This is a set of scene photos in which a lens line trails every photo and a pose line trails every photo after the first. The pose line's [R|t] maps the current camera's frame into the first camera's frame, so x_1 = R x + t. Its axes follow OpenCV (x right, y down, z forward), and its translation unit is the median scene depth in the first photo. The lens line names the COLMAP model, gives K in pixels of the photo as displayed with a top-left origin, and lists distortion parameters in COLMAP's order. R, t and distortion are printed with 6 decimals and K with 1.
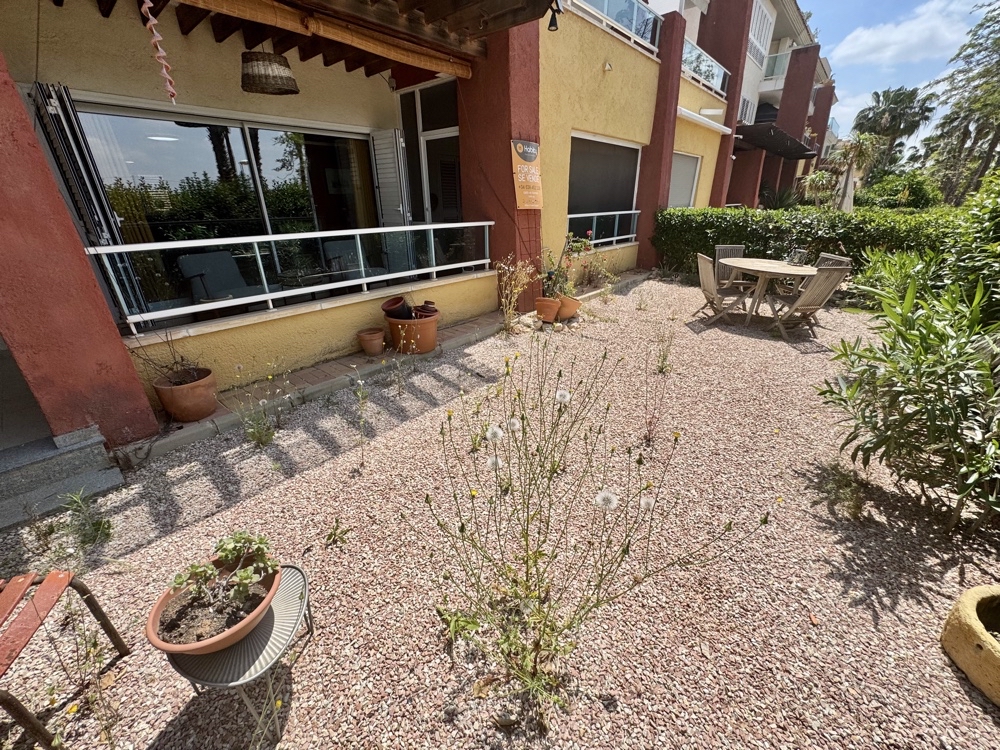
lens RADIAL K [[399.5, 0, 501.1], [0, 399.5, 374.3], [0, 0, 1]] dist [-0.004393, 0.000792]
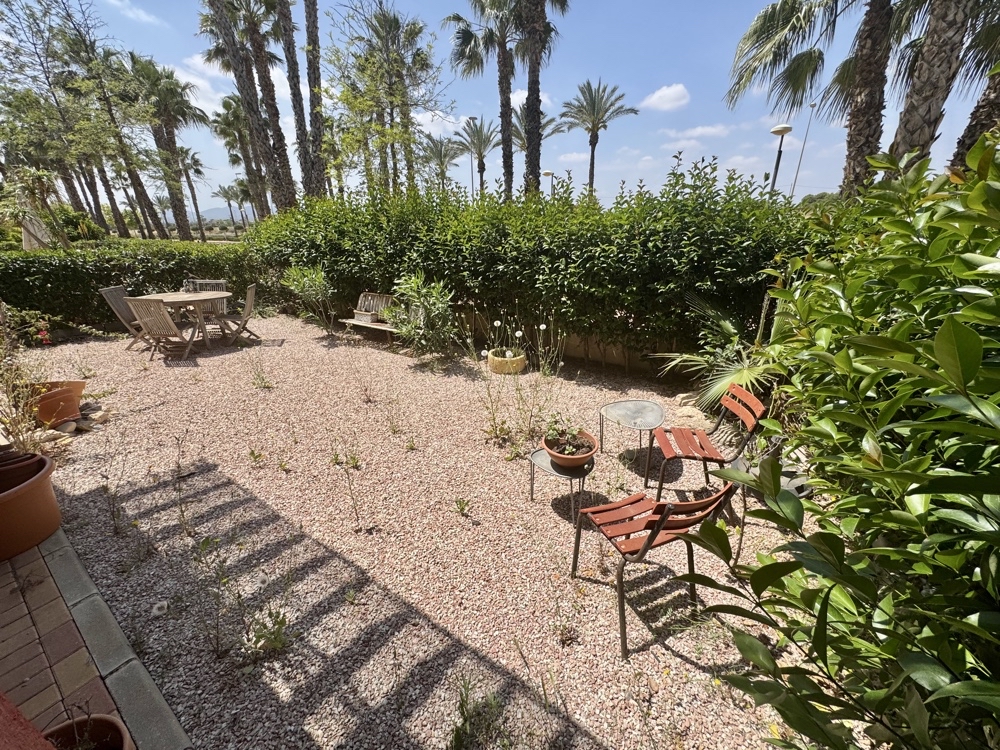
lens RADIAL K [[399.5, 0, 498.8], [0, 399.5, 378.1], [0, 0, 1]] dist [-0.004393, 0.000792]
pose [[-0.111149, -0.358088, 0.927048, -1.067835], [0.407330, 0.834459, 0.371161, -0.271545], [-0.906492, 0.418869, 0.053111, 0.475397]]
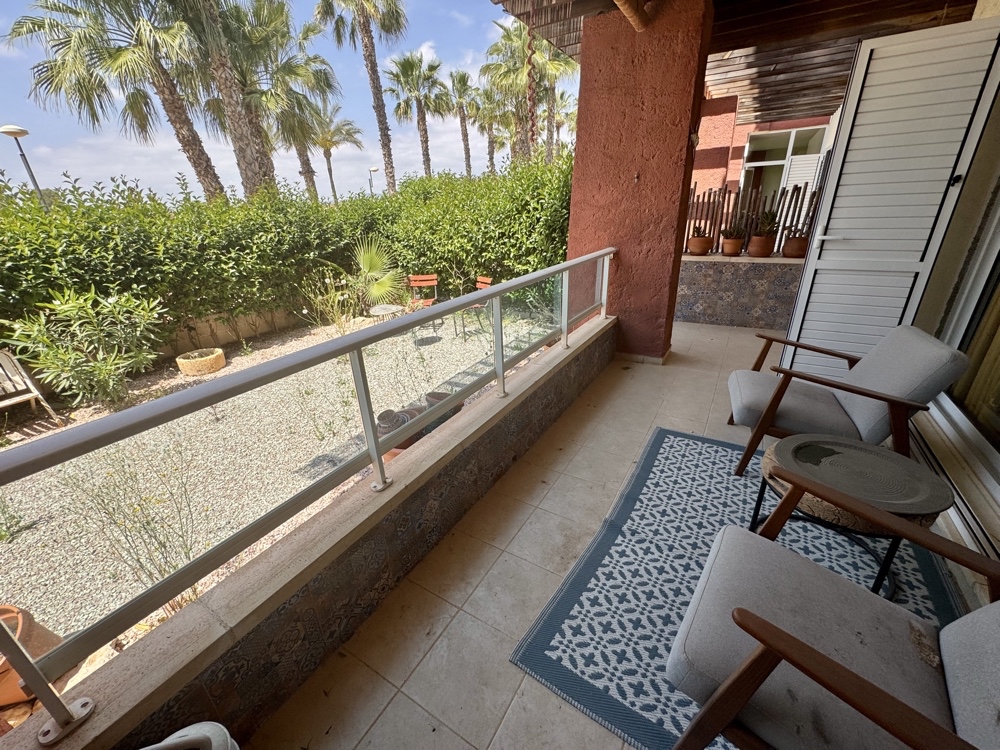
lens RADIAL K [[399.5, 0, 502.4], [0, 399.5, 376.3], [0, 0, 1]] dist [-0.004393, 0.000792]
pose [[-0.984165, 0.115300, -0.134629, -0.414983], [-0.018729, 0.687629, 0.725821, -0.939189], [0.176262, 0.716849, -0.674581, 2.028737]]
